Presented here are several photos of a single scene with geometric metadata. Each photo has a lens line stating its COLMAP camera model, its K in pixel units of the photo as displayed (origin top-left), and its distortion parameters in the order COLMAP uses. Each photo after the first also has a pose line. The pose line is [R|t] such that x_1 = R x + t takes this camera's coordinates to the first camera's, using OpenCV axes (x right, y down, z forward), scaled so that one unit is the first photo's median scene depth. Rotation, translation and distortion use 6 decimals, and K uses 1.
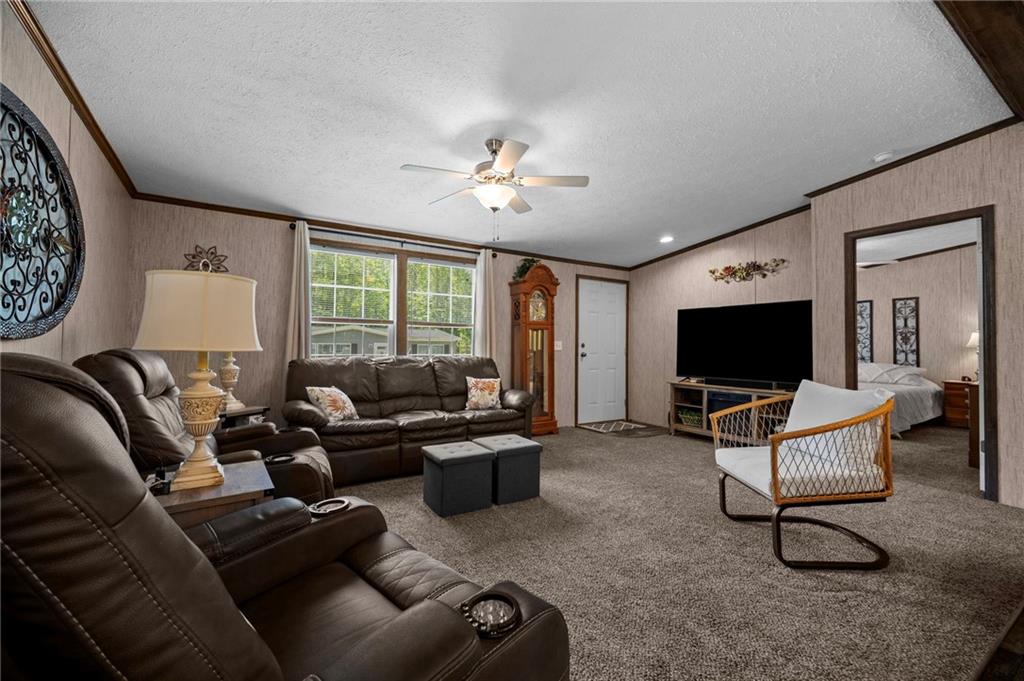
lens RADIAL K [[408.1, 0, 514.1], [0, 408.1, 337.2], [0, 0, 1]] dist [-0.001797, 0.000479]
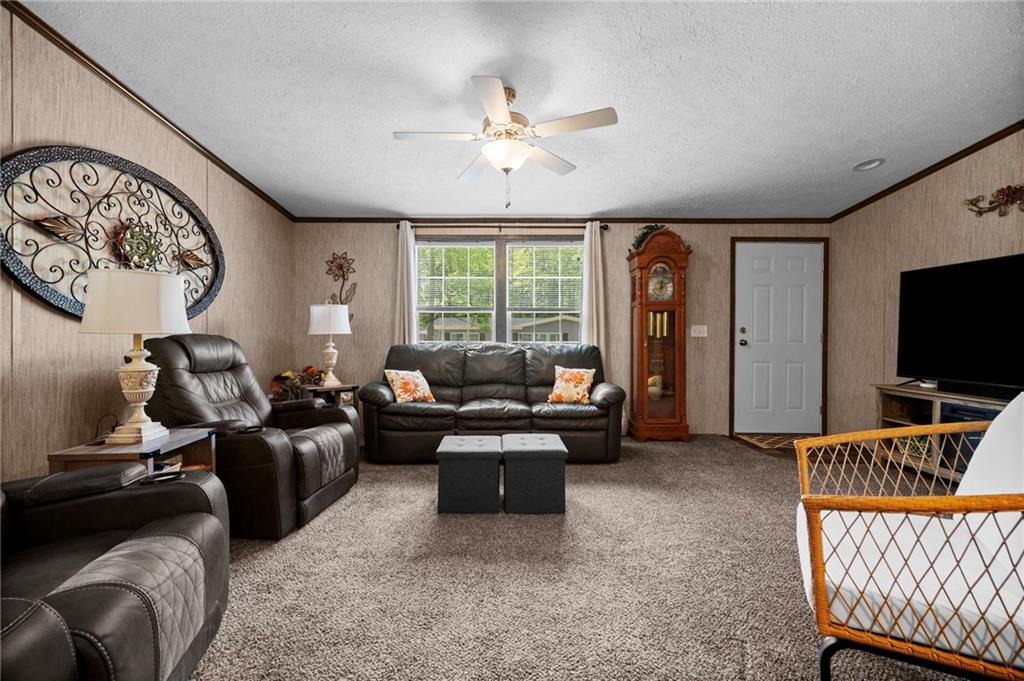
lens RADIAL K [[408.1, 0, 509.6], [0, 408.1, 337.3], [0, 0, 1]] dist [-0.001797, 0.000479]
pose [[0.851655, -0.004121, -0.524087, 0.282827], [0.017903, 0.999614, 0.021233, 0.012964], [0.523797, -0.027466, 0.851400, 0.183529]]
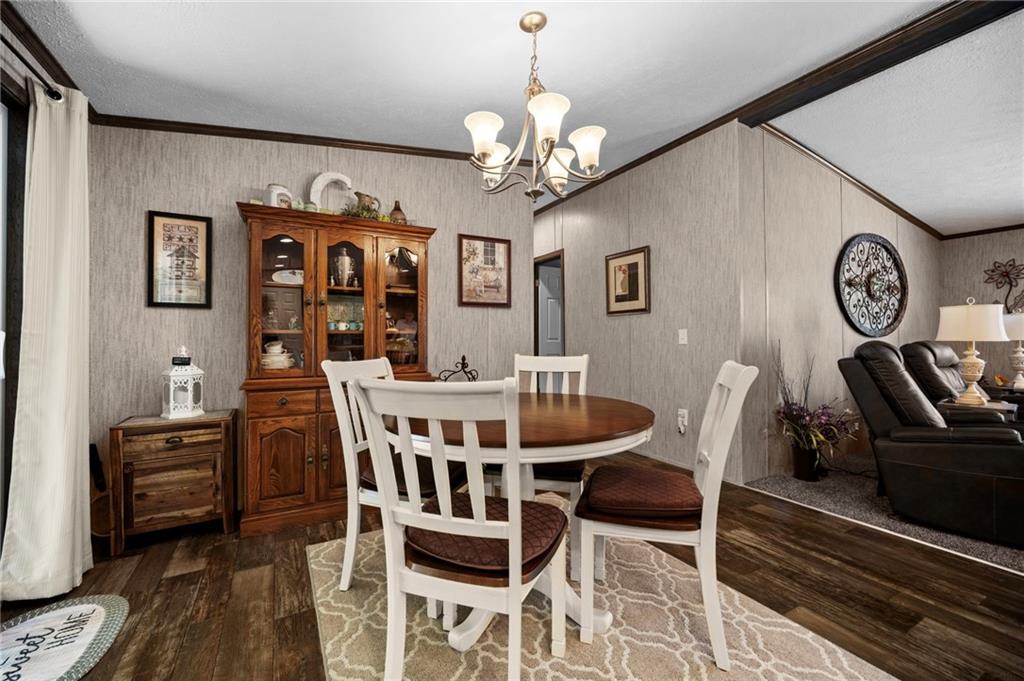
lens RADIAL K [[408.1, 0, 504.0], [0, 408.1, 338.0], [0, 0, 1]] dist [-0.001797, 0.000479]
pose [[-0.059192, -0.012010, -0.998174, 0.515189], [0.027255, 0.999535, -0.013642, -0.007623], [0.997874, -0.028013, -0.058837, -0.416864]]
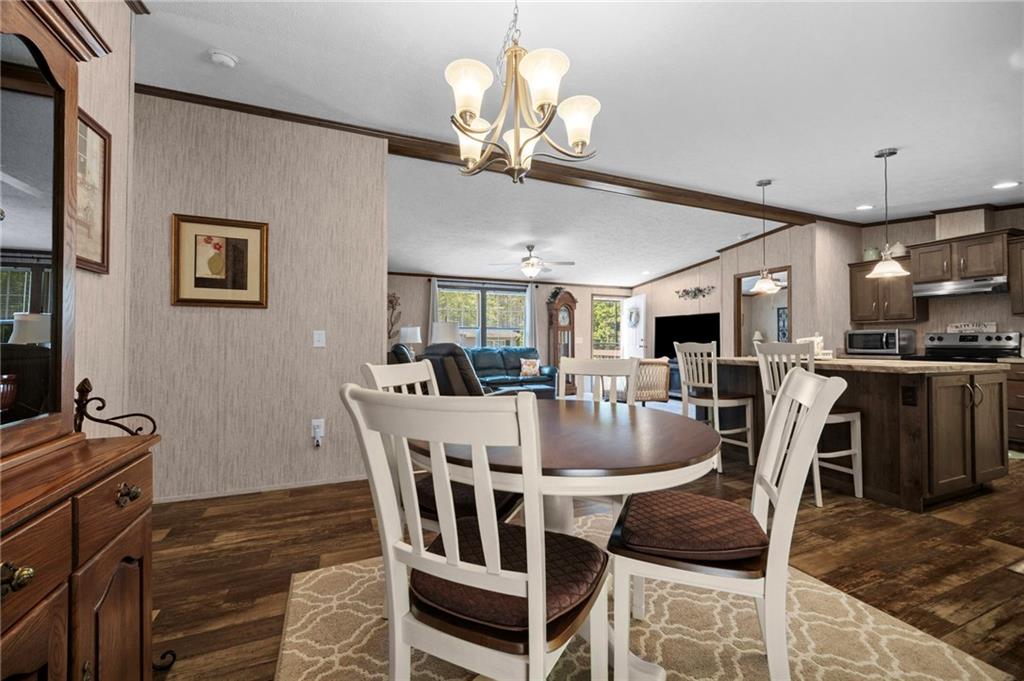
lens RADIAL K [[408.1, 0, 512.6], [0, 408.1, 338.3], [0, 0, 1]] dist [-0.001797, 0.000479]
pose [[0.988410, -0.009229, -0.151529, 0.124965], [0.011710, 0.999811, 0.015492, -0.020201], [0.151357, -0.017087, 0.988331, -0.794260]]
